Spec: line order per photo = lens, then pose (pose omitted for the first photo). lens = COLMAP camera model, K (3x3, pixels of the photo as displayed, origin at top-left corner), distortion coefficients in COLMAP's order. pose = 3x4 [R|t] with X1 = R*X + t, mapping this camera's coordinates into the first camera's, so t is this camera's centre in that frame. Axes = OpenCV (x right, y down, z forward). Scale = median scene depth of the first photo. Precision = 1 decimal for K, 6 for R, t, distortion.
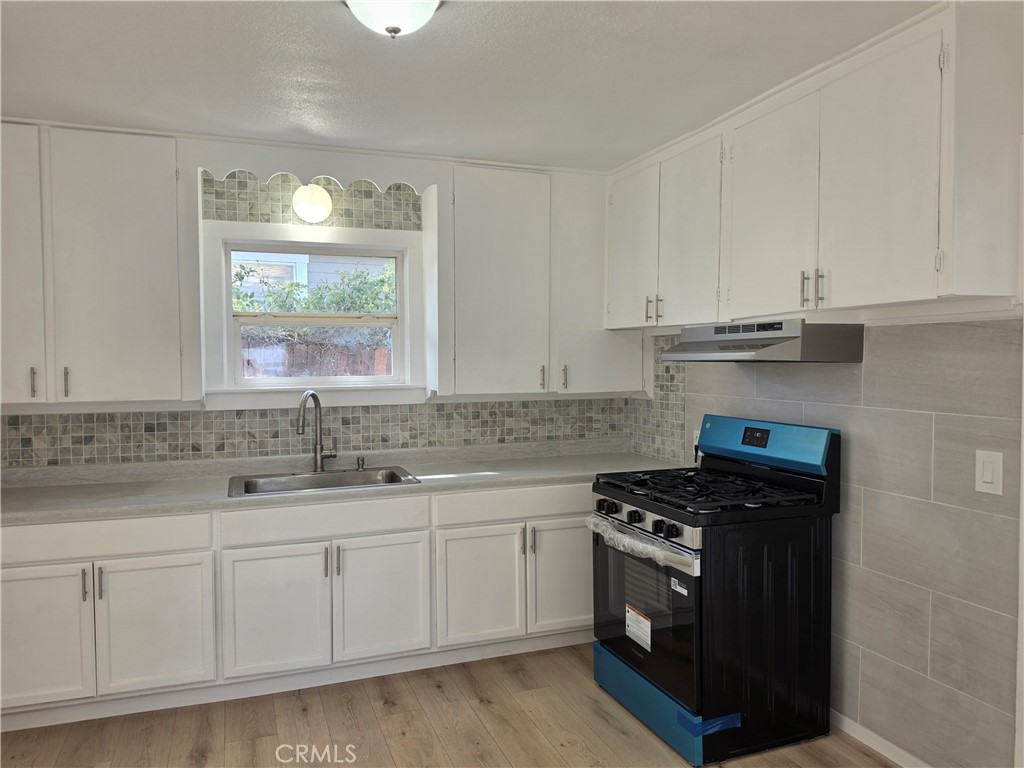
lens RADIAL K [[692.2, 0, 497.6], [0, 692.2, 390.8], [0, 0, 1]] dist [0.097027, -0.156381]
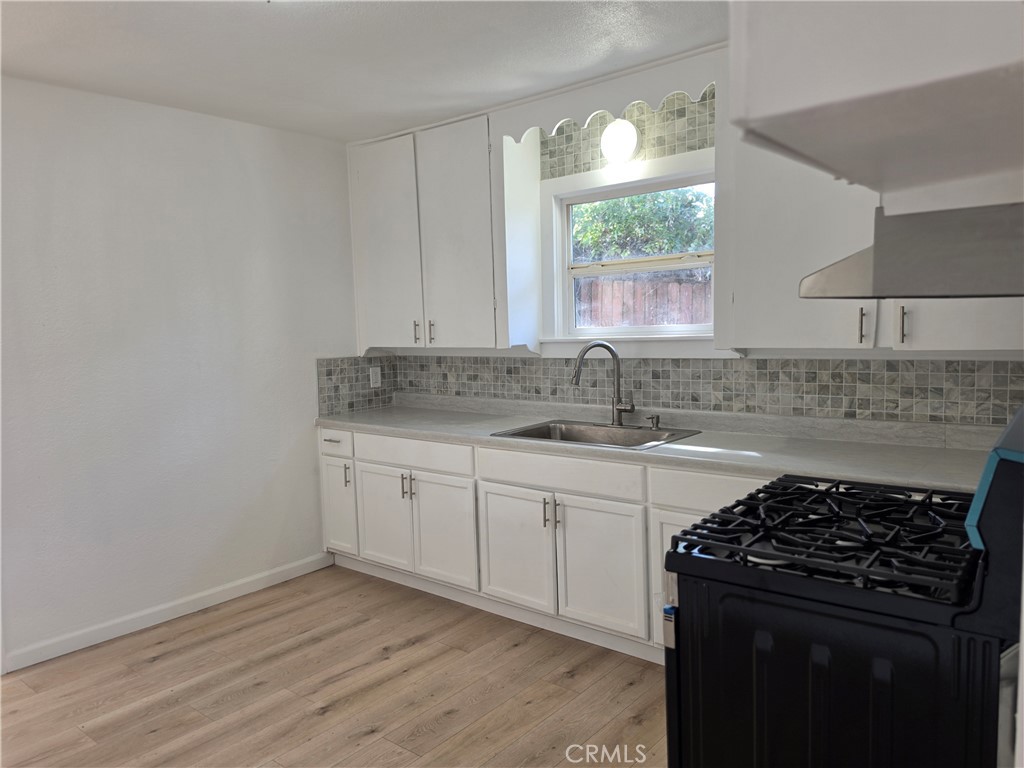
lens RADIAL K [[699.4, 0, 512.0], [0, 699.4, 384.0], [0, 0, 1]] dist [0.095643, -0.104553]
pose [[0.544275, 0.067048, -0.836223, 0.503522], [-0.009155, 0.997216, 0.073999, -0.012130], [0.838857, -0.032620, 0.543374, 0.375108]]
